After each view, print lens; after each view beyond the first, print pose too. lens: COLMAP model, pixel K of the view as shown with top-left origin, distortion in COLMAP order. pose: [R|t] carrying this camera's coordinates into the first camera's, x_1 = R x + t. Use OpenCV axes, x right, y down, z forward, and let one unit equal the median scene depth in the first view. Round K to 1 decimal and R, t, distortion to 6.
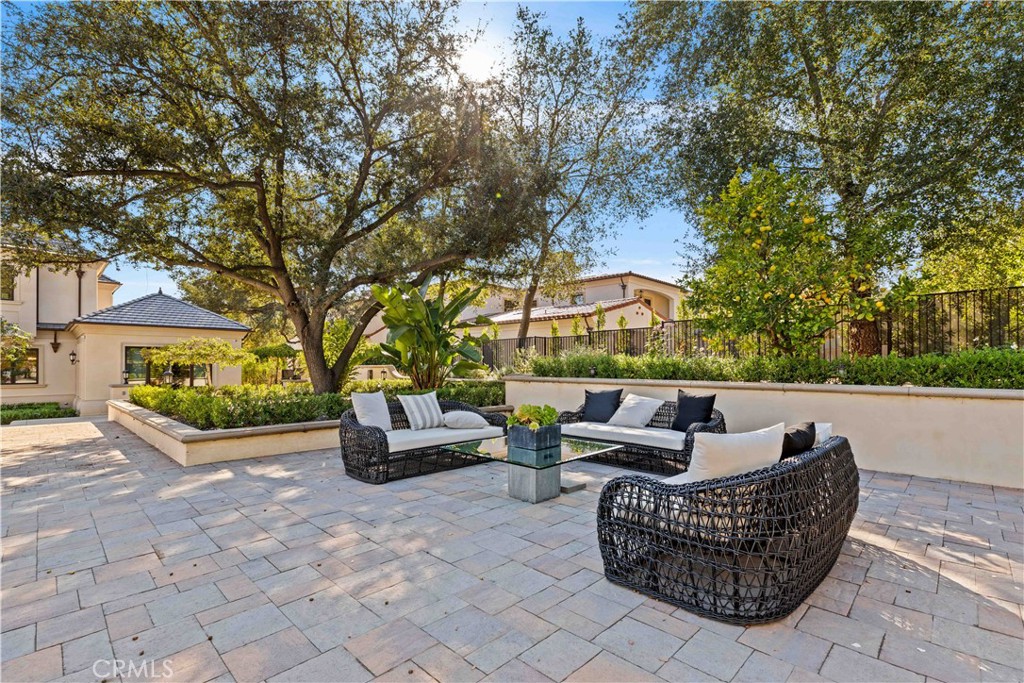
lens RADIAL K [[459.6, 0, 512.1], [0, 459.6, 360.8], [0, 0, 1]] dist [0.002653, -0.000040]
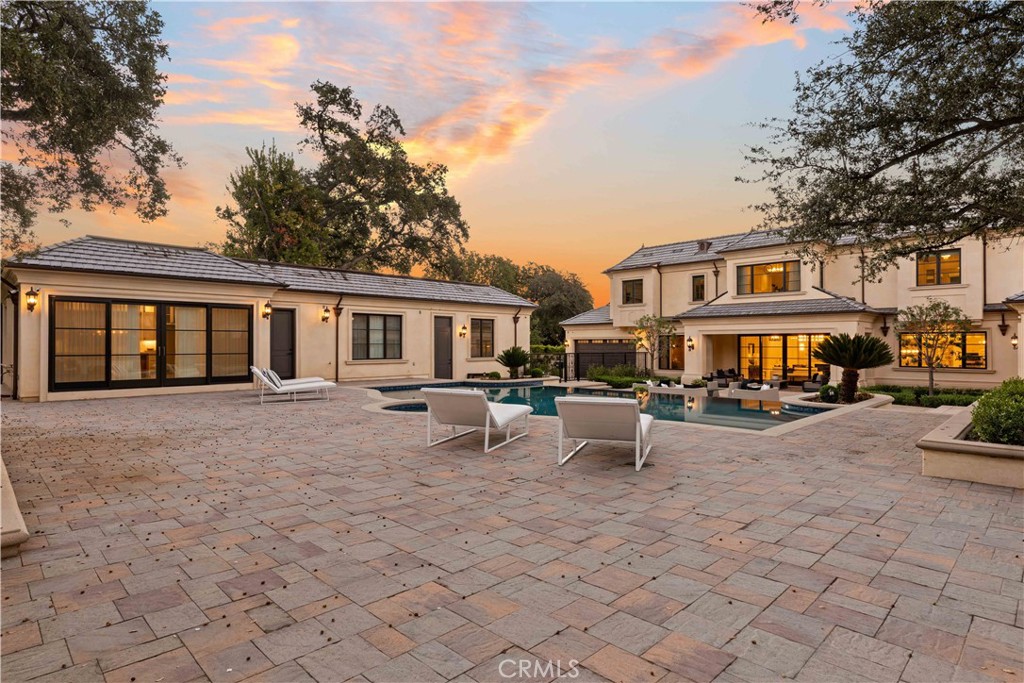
lens RADIAL K [[549.0, 0, 512.5], [0, 549.0, 344.0], [0, 0, 1]] dist [-0.008155, -0.001315]
pose [[-0.016299, -0.001948, -0.999865, 0.105853], [0.006423, 0.999977, -0.002053, -0.006939], [0.999847, -0.006455, -0.016286, 0.073850]]
